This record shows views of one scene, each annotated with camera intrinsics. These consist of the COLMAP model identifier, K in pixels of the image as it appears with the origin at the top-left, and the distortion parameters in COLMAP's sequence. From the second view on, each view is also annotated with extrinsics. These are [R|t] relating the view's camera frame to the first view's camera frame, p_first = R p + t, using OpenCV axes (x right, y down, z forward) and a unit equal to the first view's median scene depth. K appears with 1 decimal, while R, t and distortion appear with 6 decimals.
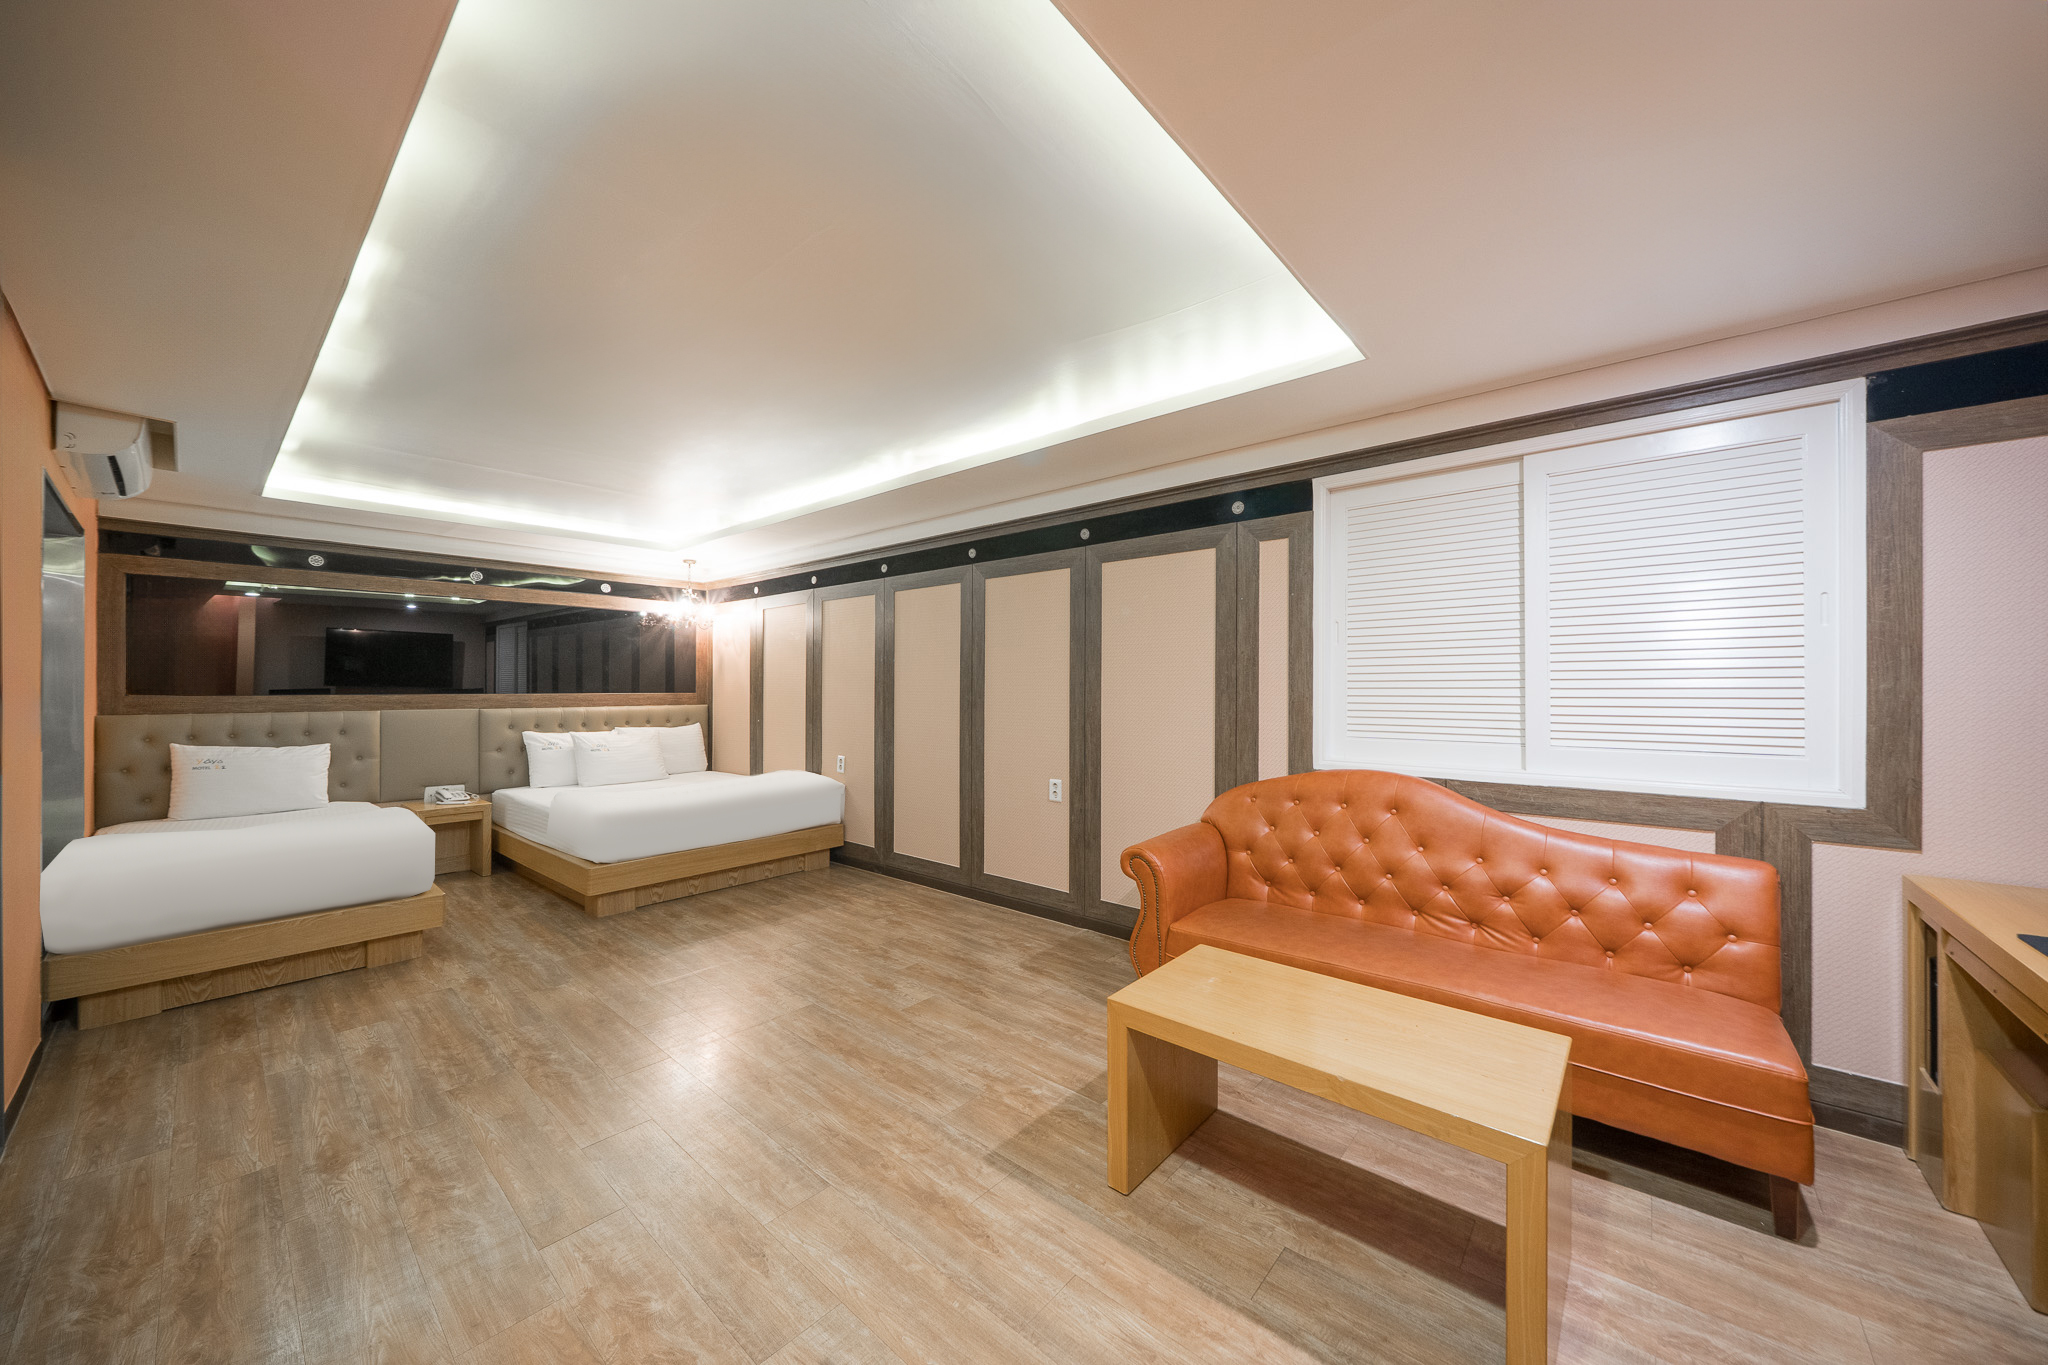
lens RADIAL K [[736.0, 0, 1019.5], [0, 736.0, 687.9], [0, 0, 1]] dist [-0.001692, -0.000179]
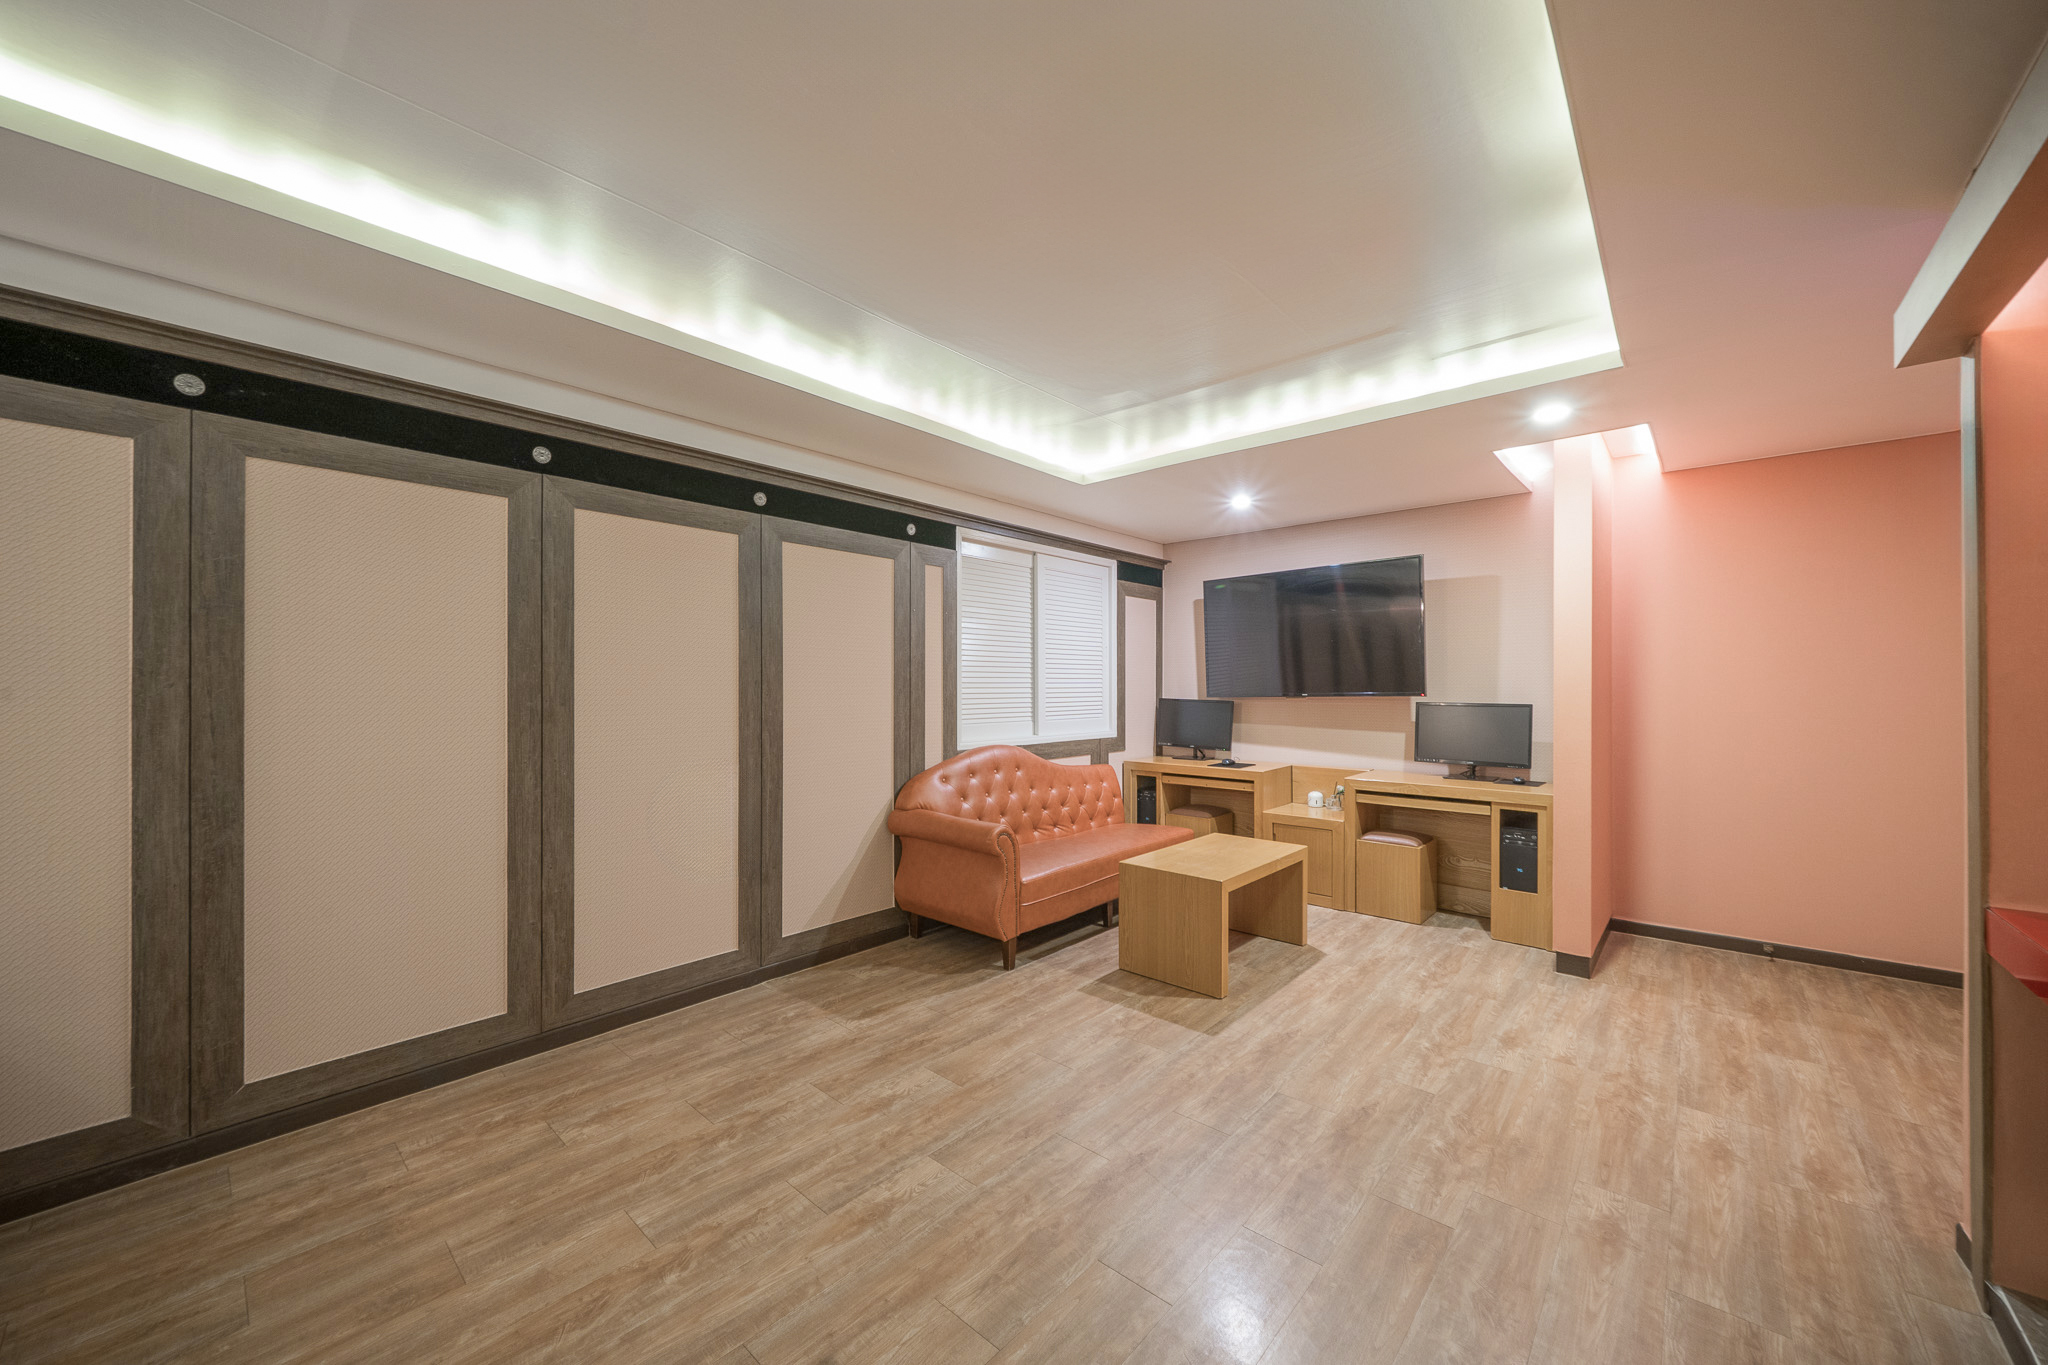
lens RADIAL K [[780.2, 0, 1015.4], [0, 780.2, 687.6], [0, 0, 1]] dist [-0.001825, 0.000007]
pose [[-0.008283, -0.000238, 0.999966, -0.893982], [0.000577, 1.000000, 0.000243, -0.000327], [-0.999966, 0.000578, -0.008283, 0.831810]]
